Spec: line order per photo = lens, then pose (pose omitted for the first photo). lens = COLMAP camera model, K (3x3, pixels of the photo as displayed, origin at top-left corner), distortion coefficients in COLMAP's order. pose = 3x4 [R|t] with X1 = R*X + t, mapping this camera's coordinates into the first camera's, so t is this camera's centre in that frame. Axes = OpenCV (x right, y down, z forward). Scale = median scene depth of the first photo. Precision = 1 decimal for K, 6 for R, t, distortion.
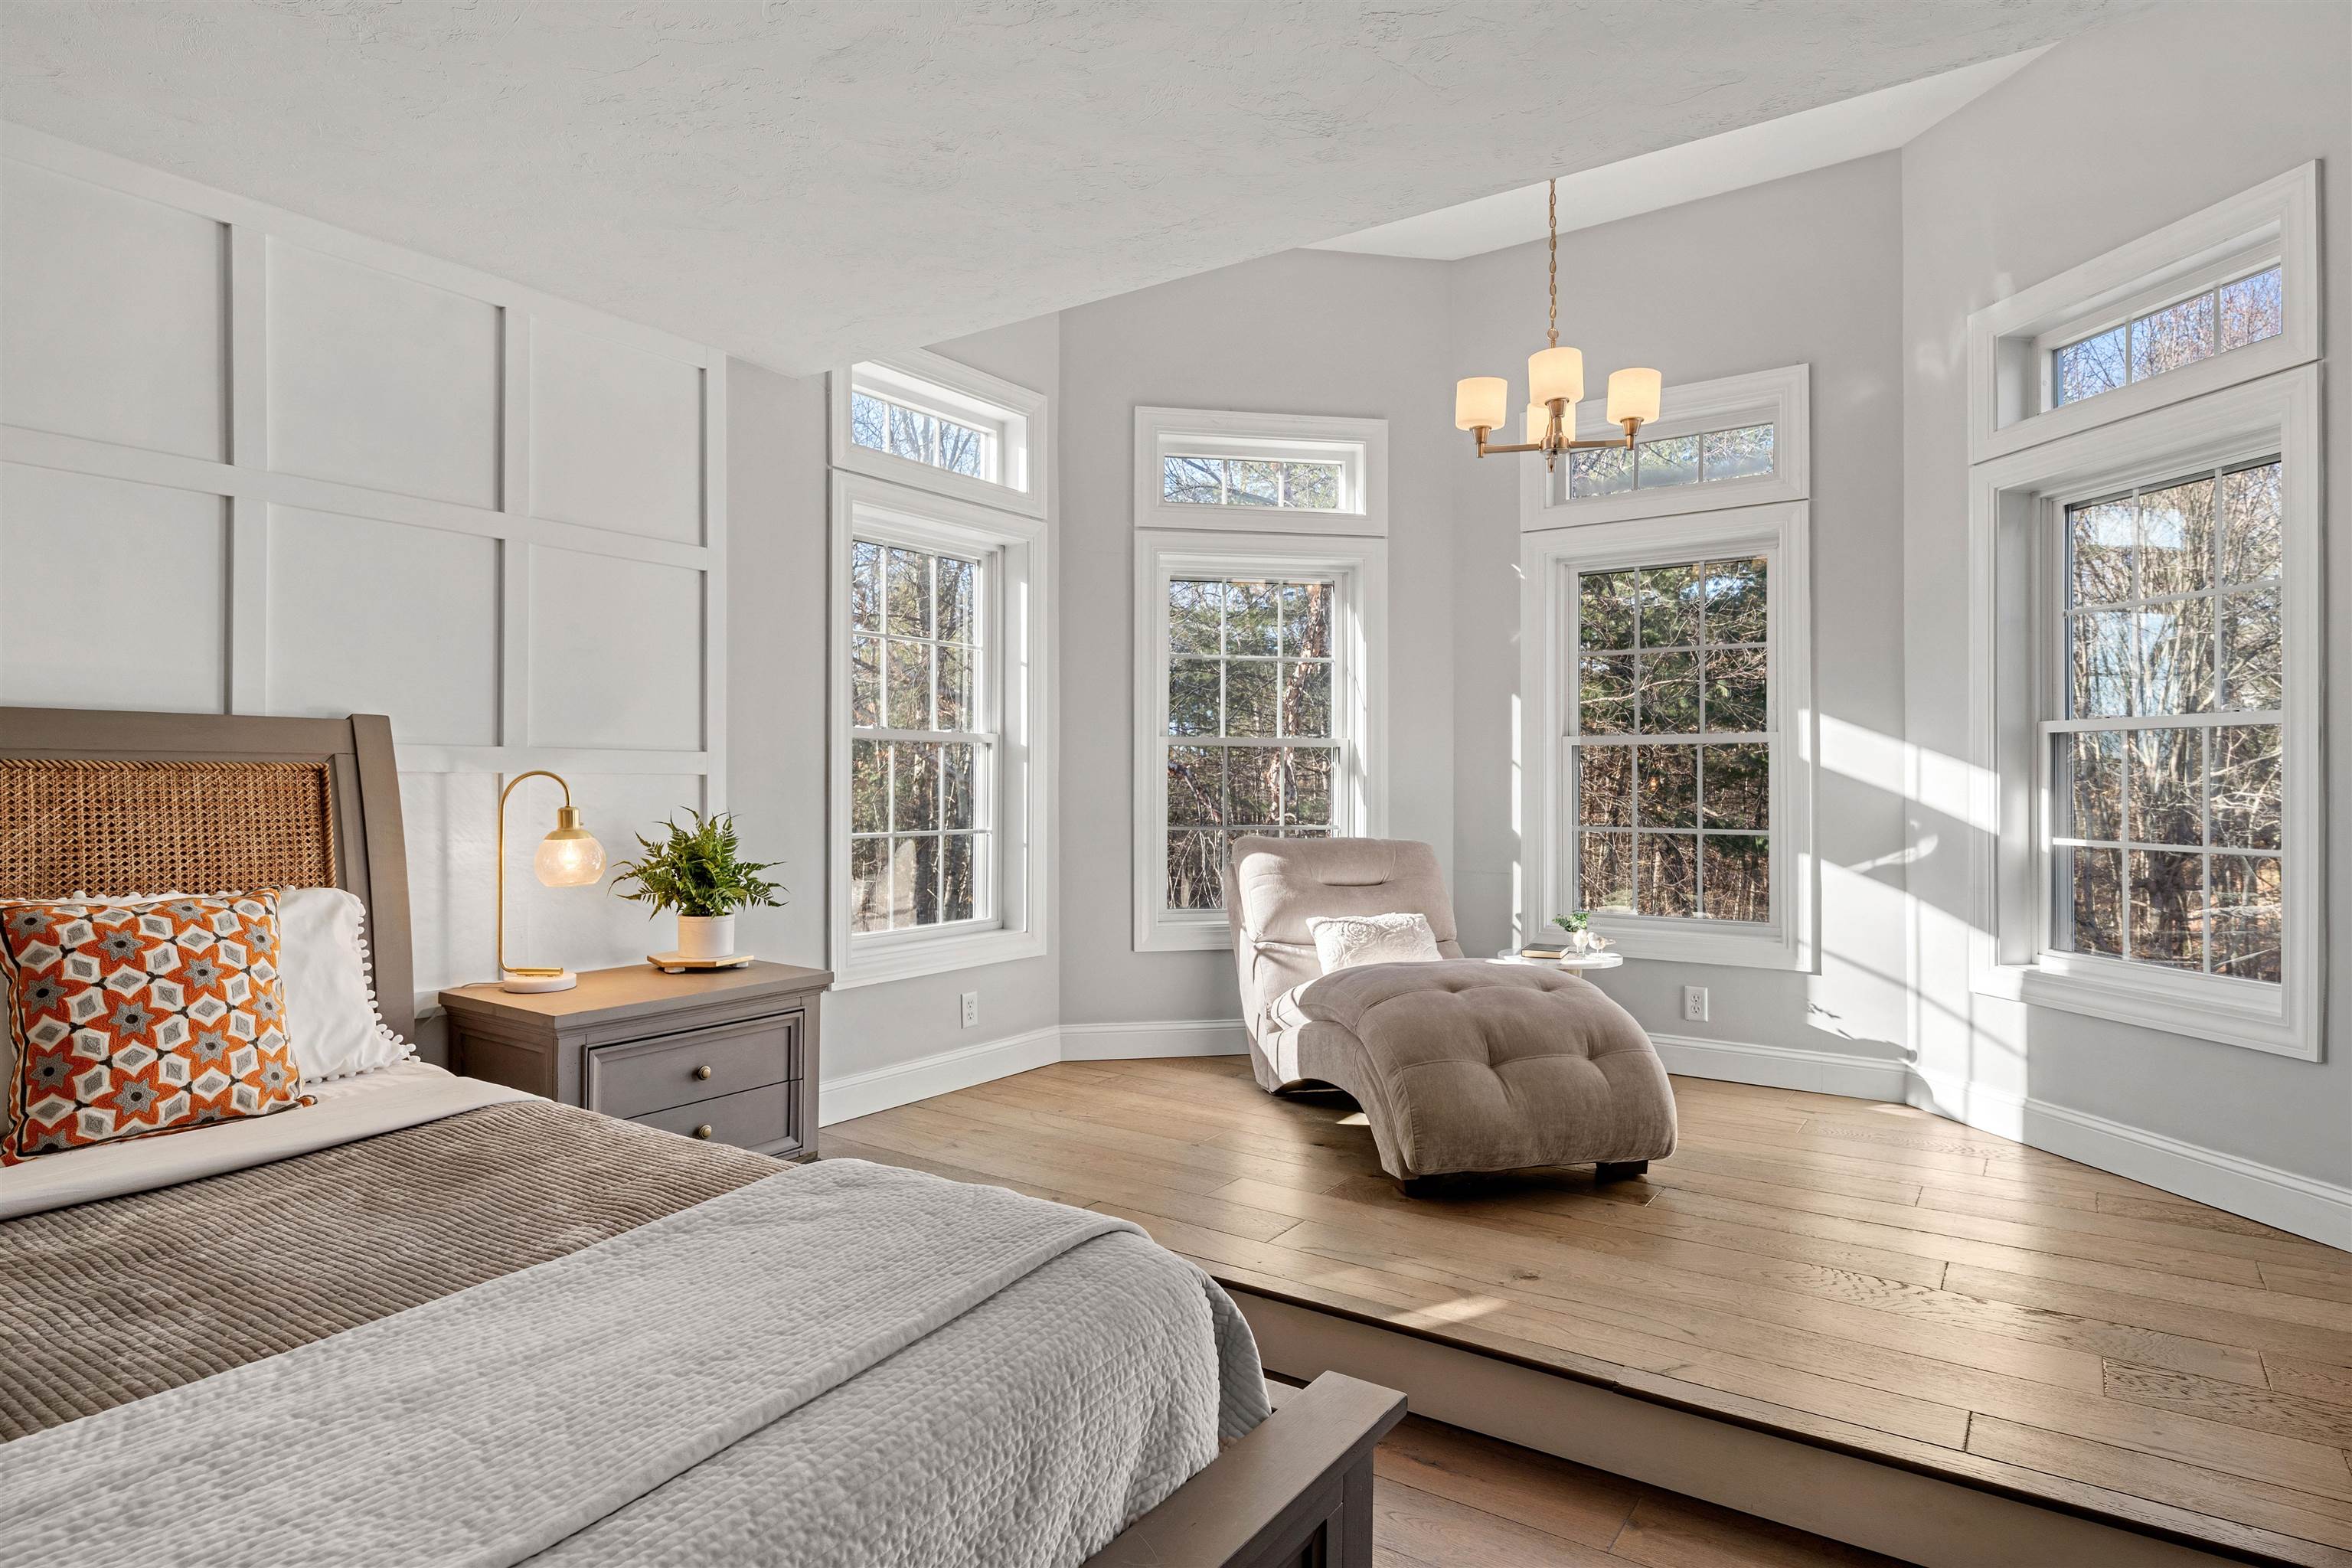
lens RADIAL K [[1292.4, 0, 1187.7], [0, 1292.4, 767.1], [0, 0, 1]] dist [0.005440, 0.001983]
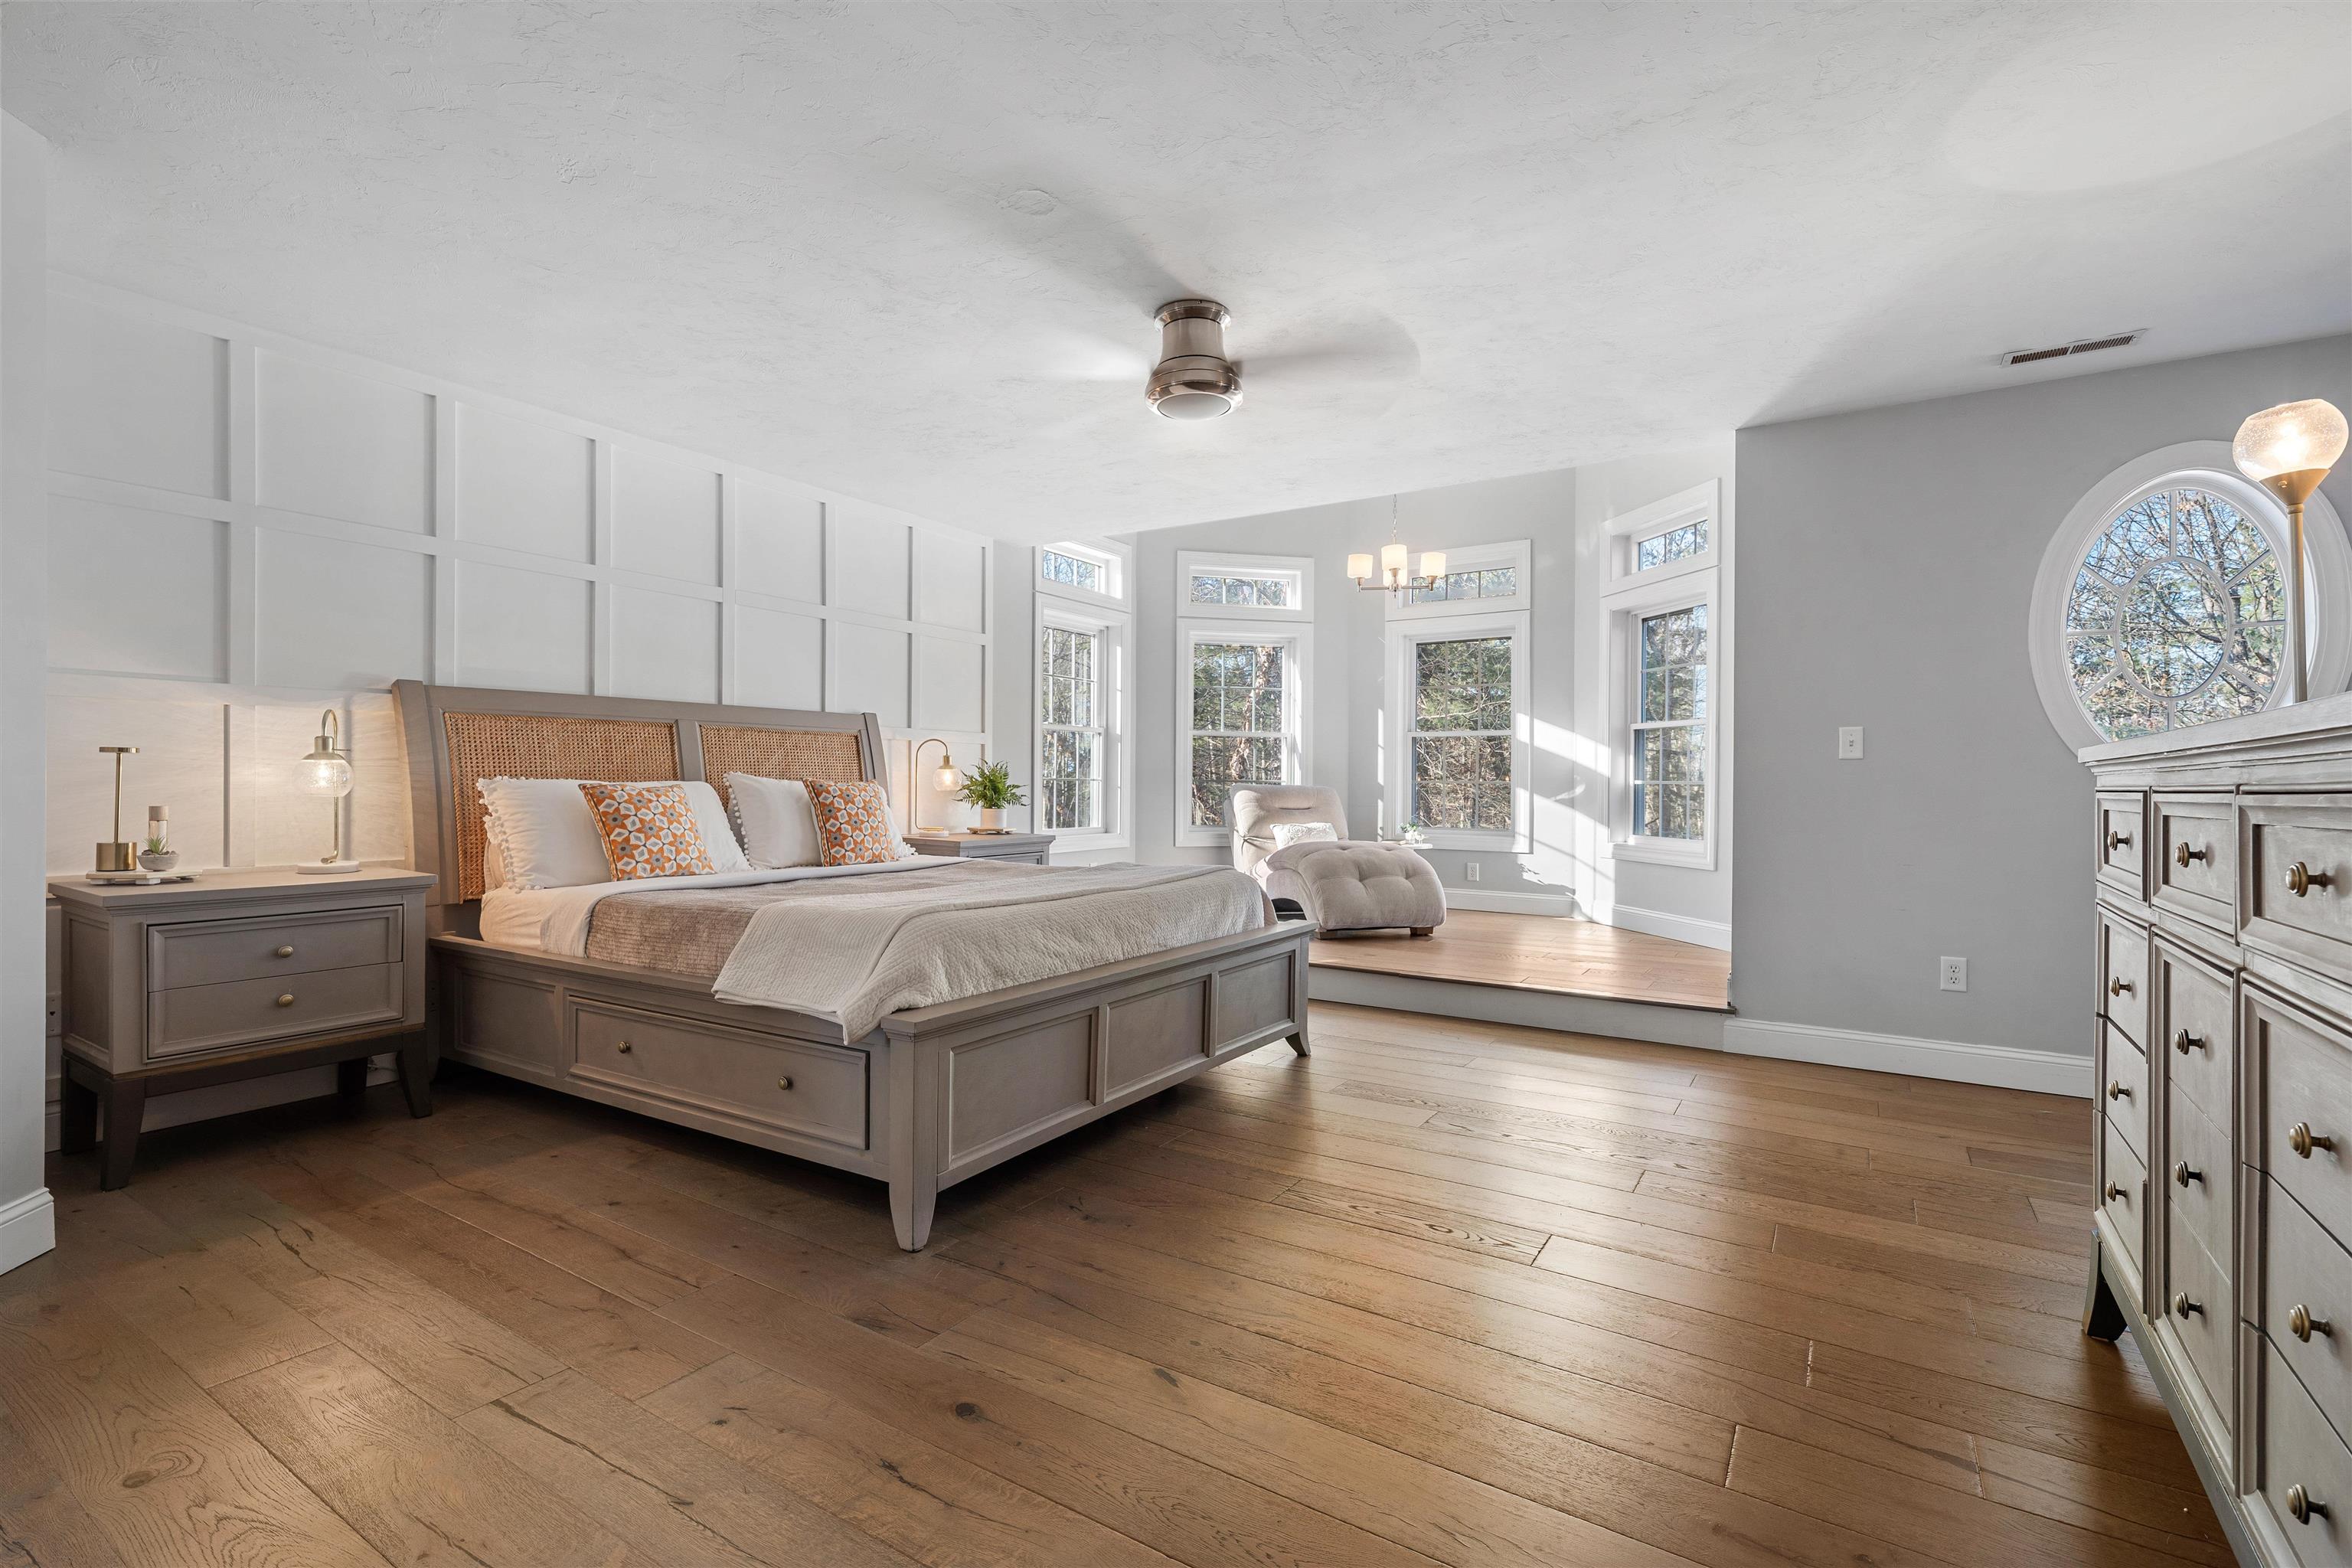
lens RADIAL K [[1049.0, 0, 1171.7], [0, 1049.0, 779.5], [0, 0, 1]] dist [0.007649, -0.000510]
pose [[0.999676, 0.006990, 0.024478, -0.107096], [-0.007267, 0.999911, 0.011229, 0.039152], [-0.024397, -0.011404, 0.999637, -0.642641]]
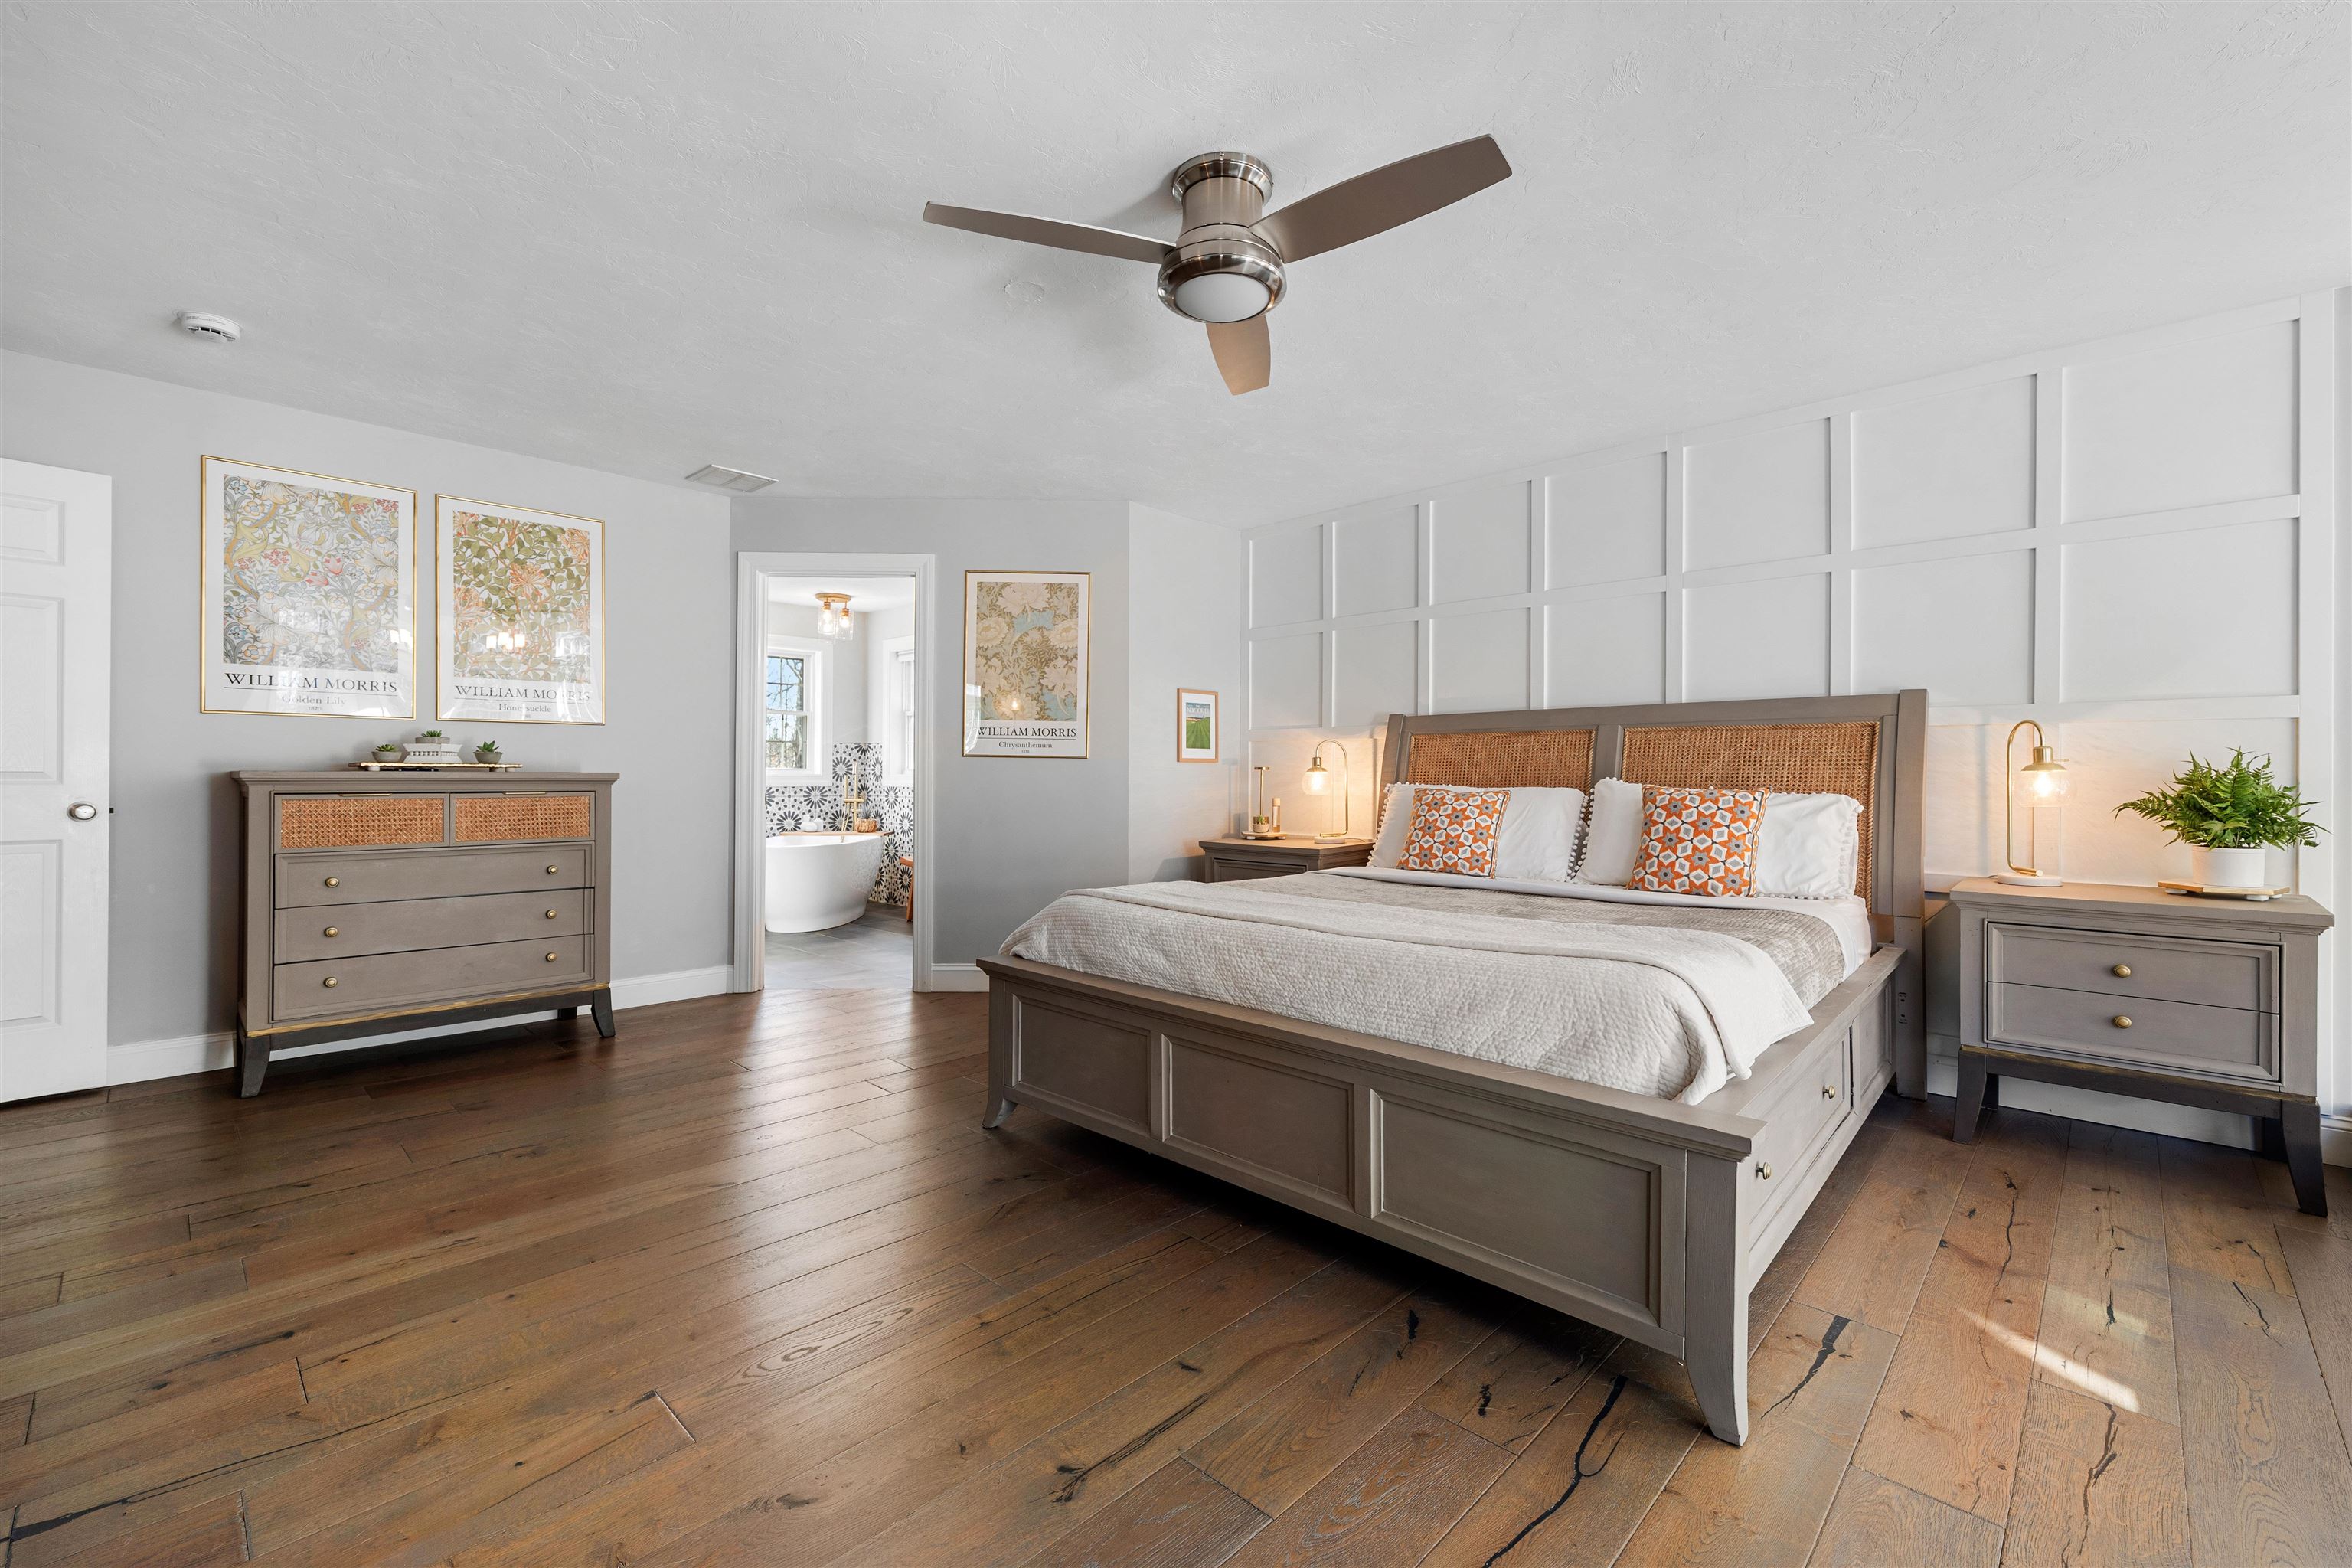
lens RADIAL K [[987.6, 0, 1185.5], [0, 987.6, 777.1], [0, 0, 1]] dist [-0.008036, 0.000262]
pose [[-0.162108, -0.003405, -0.986767, 0.495414], [0.004818, 0.999979, -0.004242, 0.048592], [0.986761, -0.005442, -0.162088, 0.247270]]
